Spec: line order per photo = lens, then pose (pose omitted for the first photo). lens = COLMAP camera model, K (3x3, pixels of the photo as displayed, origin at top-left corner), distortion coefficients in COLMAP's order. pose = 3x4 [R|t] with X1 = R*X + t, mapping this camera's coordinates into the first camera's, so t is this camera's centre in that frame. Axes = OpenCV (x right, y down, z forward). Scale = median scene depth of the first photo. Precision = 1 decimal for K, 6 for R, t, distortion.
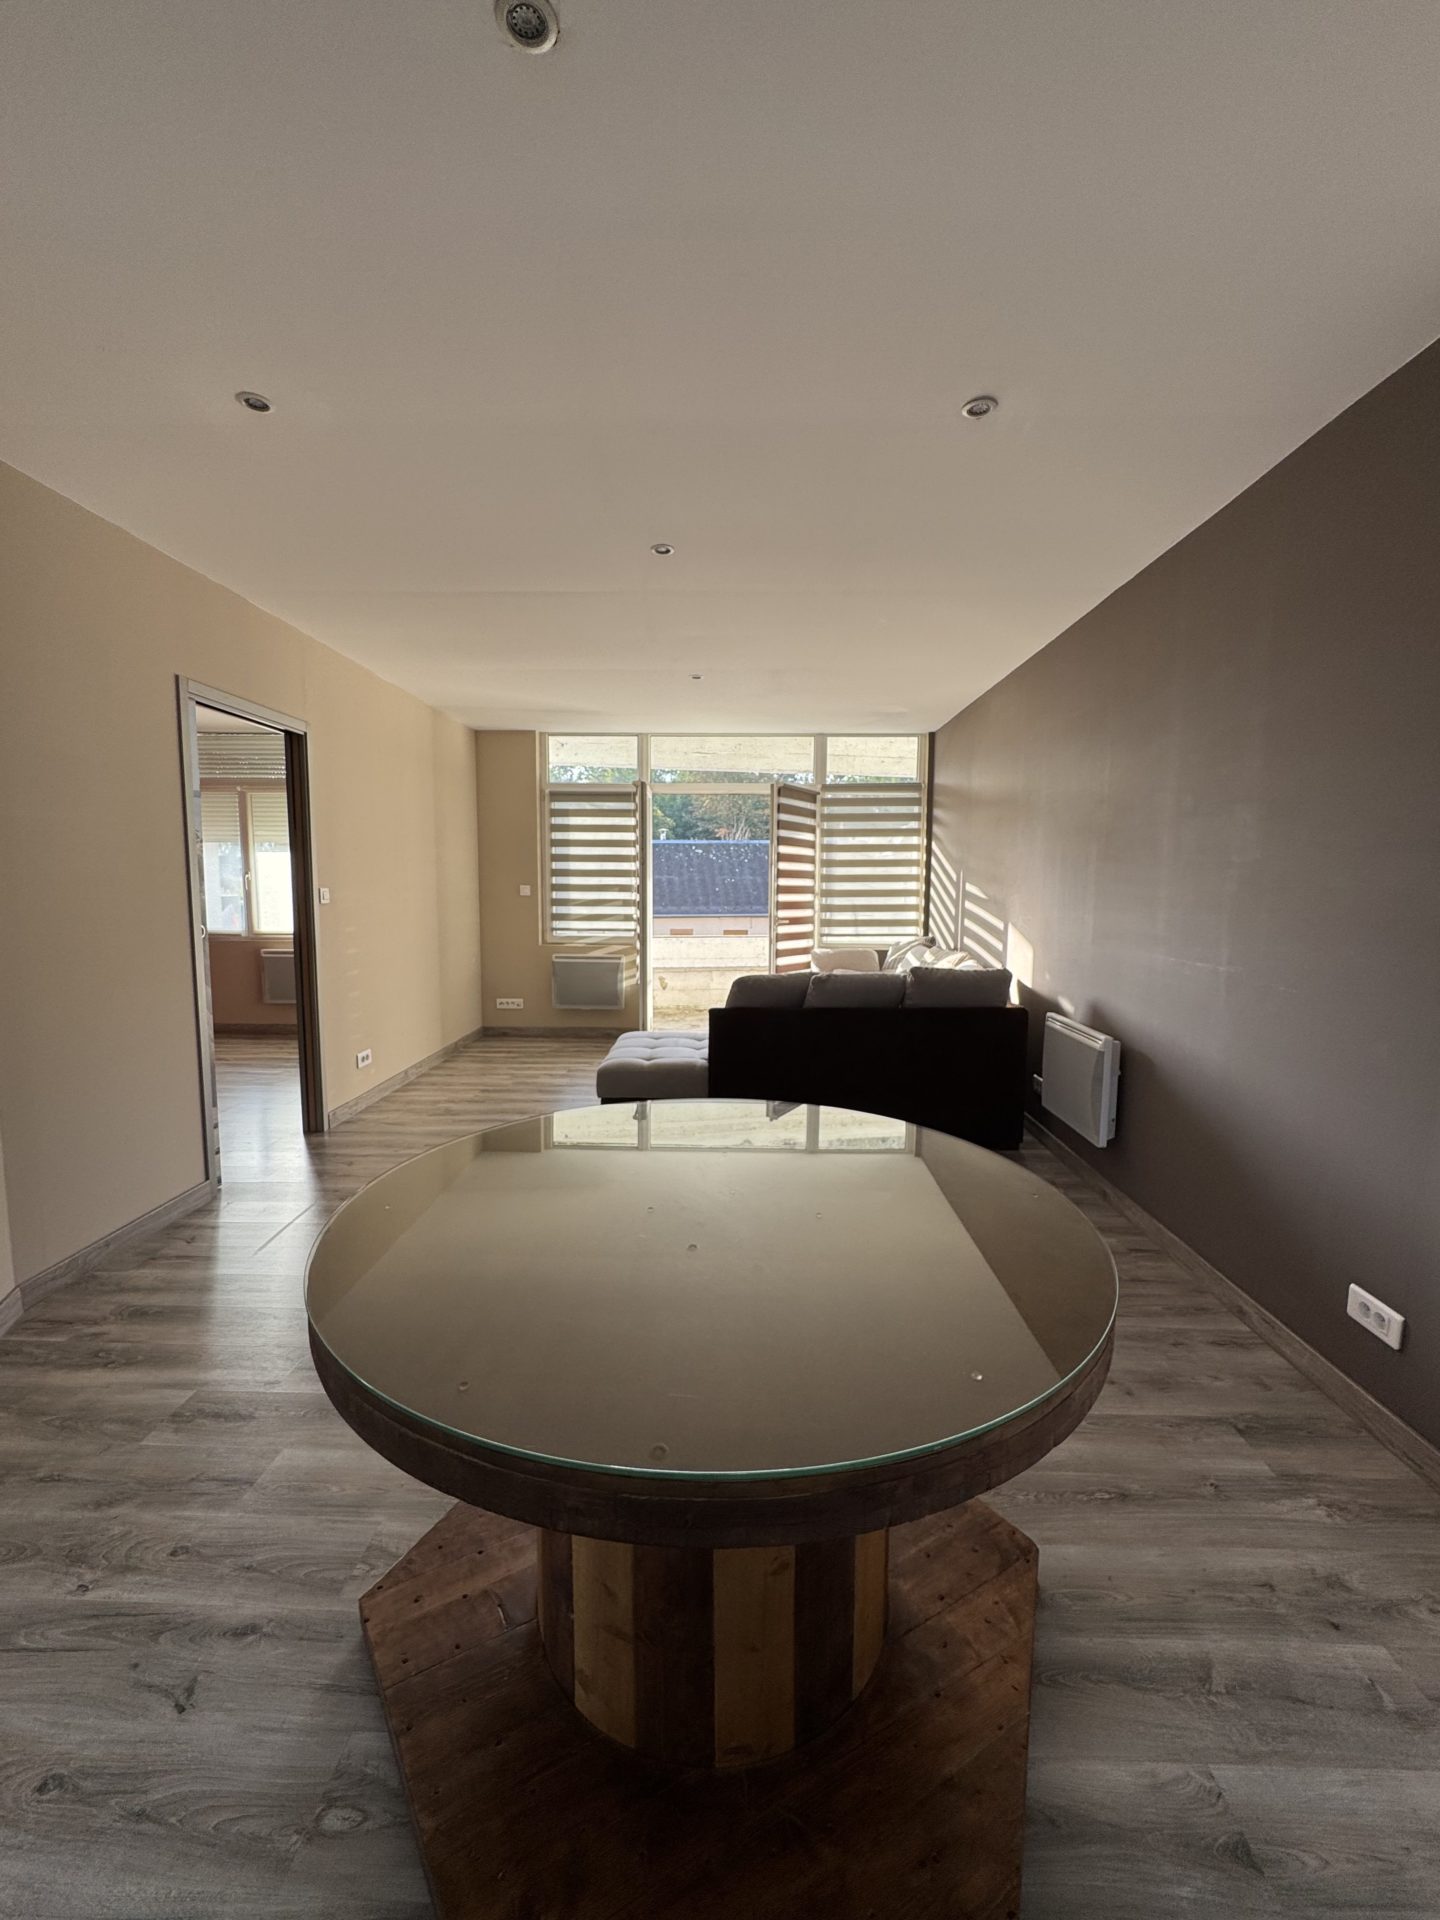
lens RADIAL K [[762.5, 0, 727.0], [0, 762.5, 957.1], [0, 0, 1]] dist [-0.005132, 0.000765]
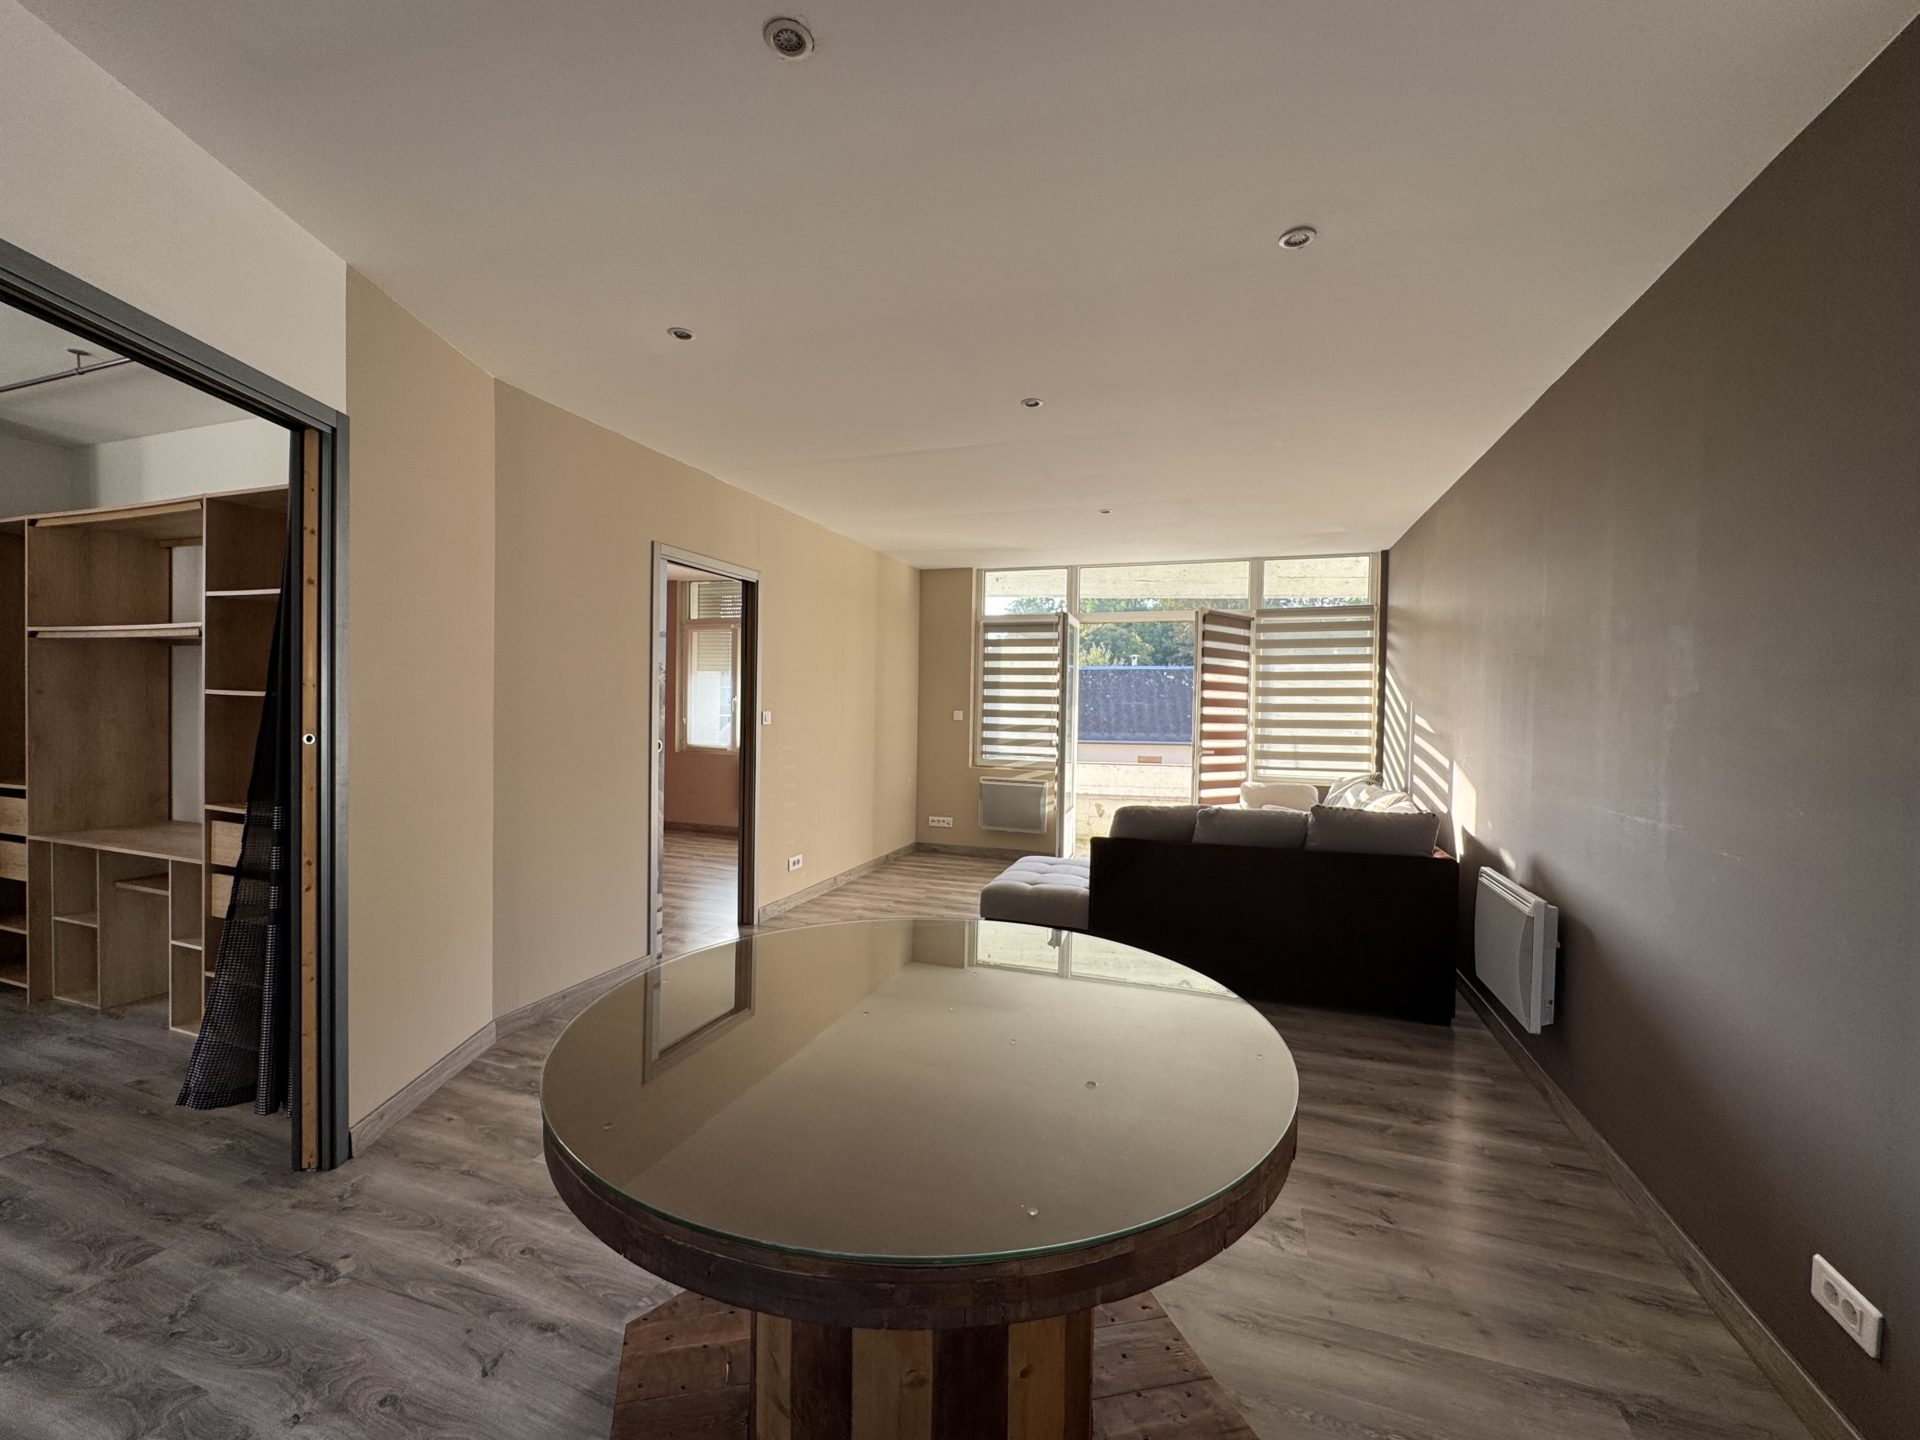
lens RADIAL K [[762.5, 0, 967.8], [0, 762.5, 720.3], [0, 0, 1]] dist [-0.005132, 0.000765]
pose [[0.951647, 0.016950, -0.306726, 0.121301], [-0.041831, 0.996326, -0.074727, -0.003135], [0.304333, 0.083944, 0.948860, -0.007160]]
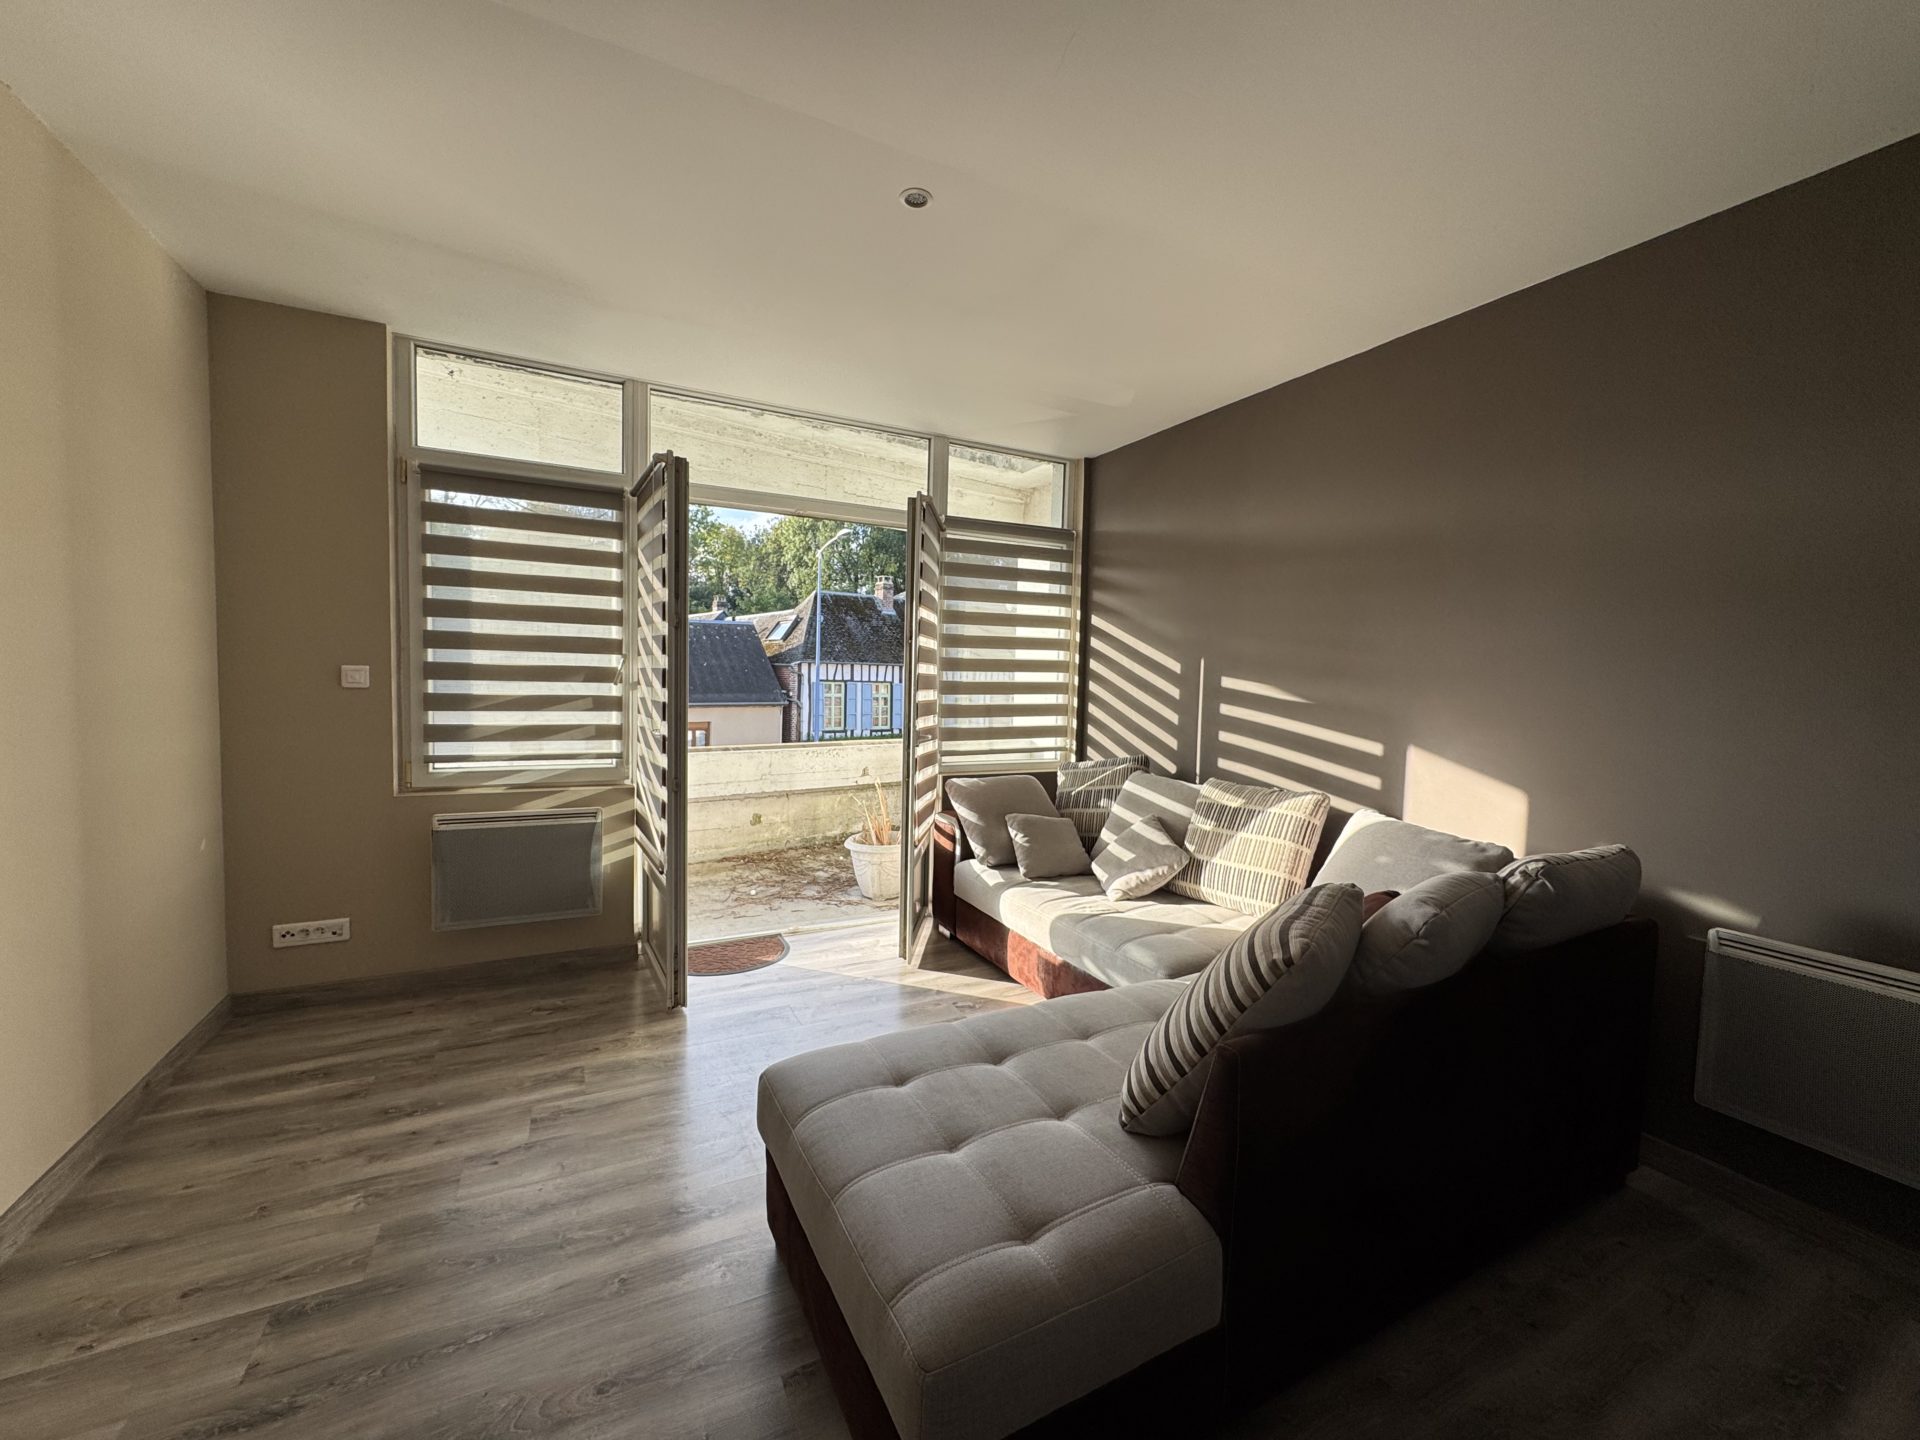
lens RADIAL K [[762.5, 0, 960.6], [0, 762.5, 719.5], [0, 0, 1]] dist [-0.005132, 0.000765]
pose [[0.881479, -0.012099, 0.472069, -0.268122], [0.026295, 0.999378, -0.023486, -0.069523], [-0.471491, 0.033115, 0.881249, 0.724031]]
